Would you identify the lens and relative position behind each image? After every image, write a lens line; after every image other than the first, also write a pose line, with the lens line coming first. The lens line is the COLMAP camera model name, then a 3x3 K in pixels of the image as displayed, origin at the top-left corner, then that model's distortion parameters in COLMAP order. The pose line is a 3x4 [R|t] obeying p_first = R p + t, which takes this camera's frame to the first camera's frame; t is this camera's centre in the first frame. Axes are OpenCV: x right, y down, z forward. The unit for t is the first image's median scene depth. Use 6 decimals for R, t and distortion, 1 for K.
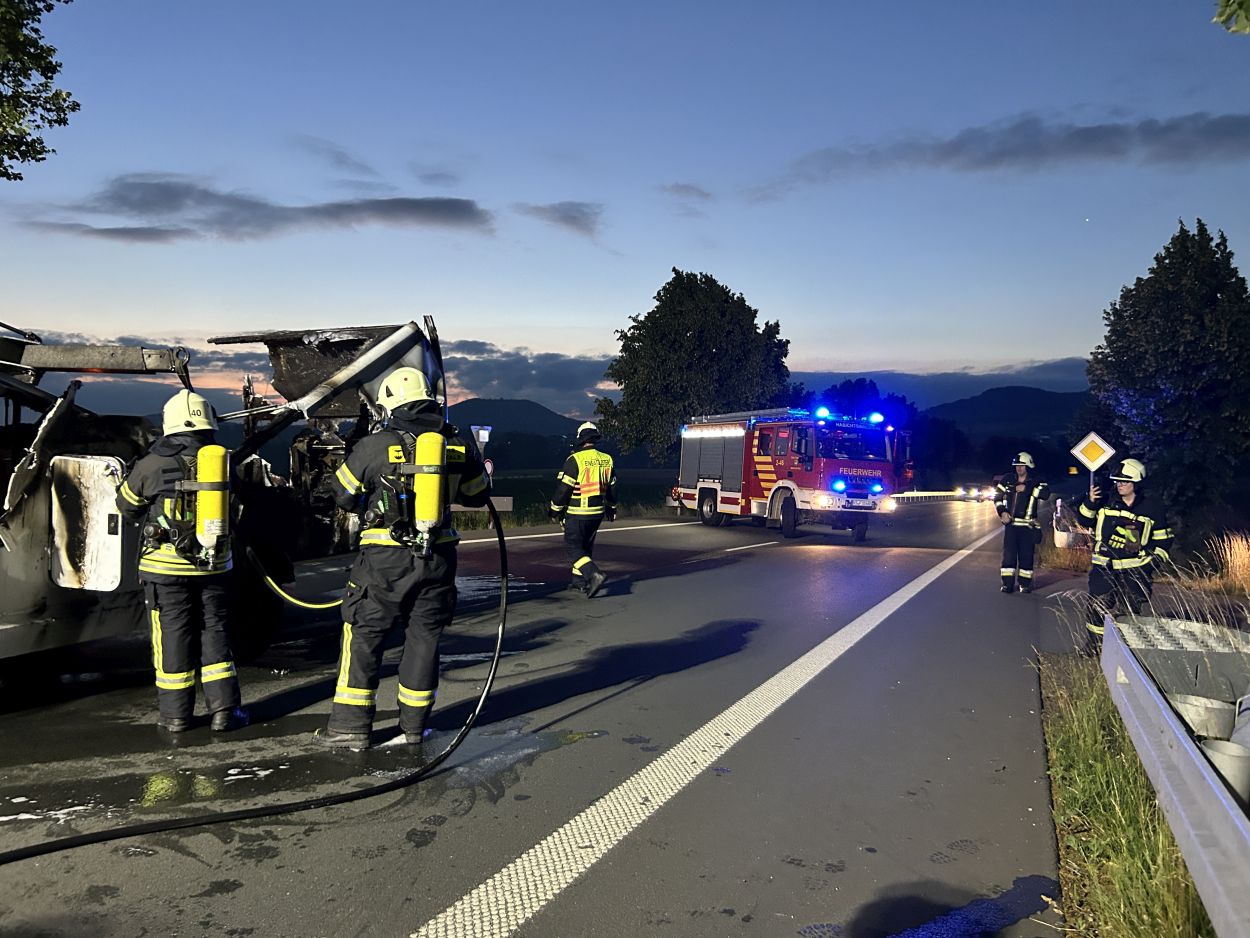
lens RADIAL K [[911.5, 0, 617.2], [0, 911.5, 473.2], [0, 0, 1]] dist [0.037829, -0.056939]
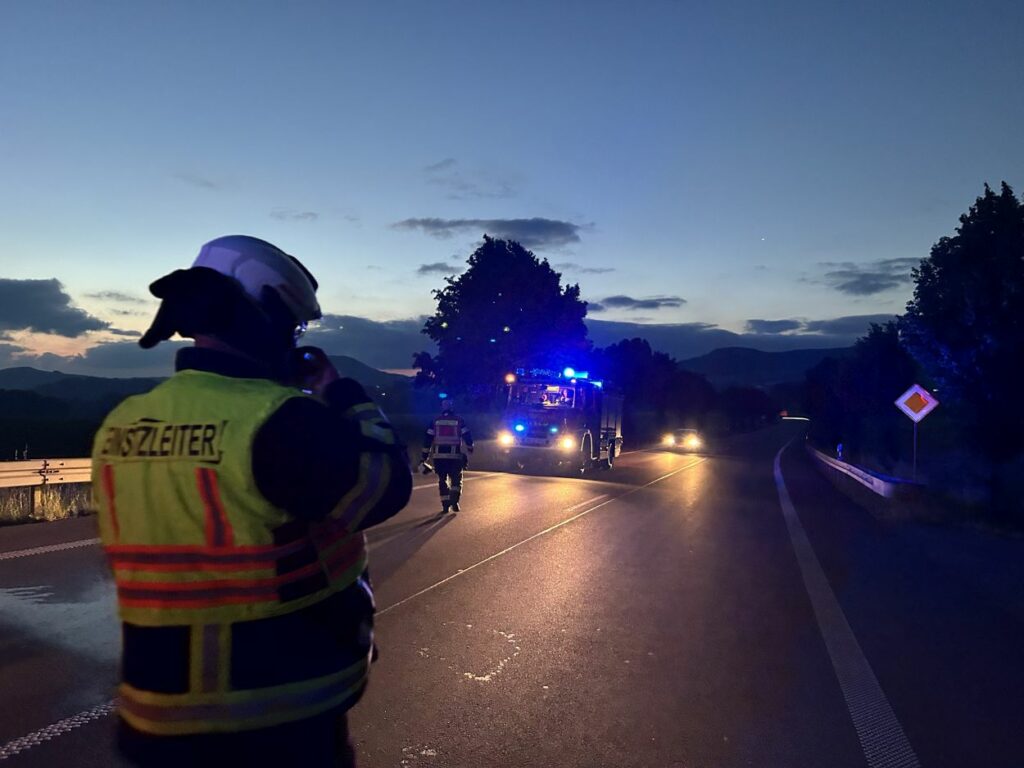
lens RADIAL K [[746.7, 0, 505.6], [0, 746.7, 387.5], [0, 0, 1]] dist [0.037829, -0.056939]
pose [[0.993510, -0.003078, 0.113703, -0.016593], [0.007497, 0.999232, -0.038454, -0.005976], [-0.113497, 0.039056, 0.992770, 0.109903]]
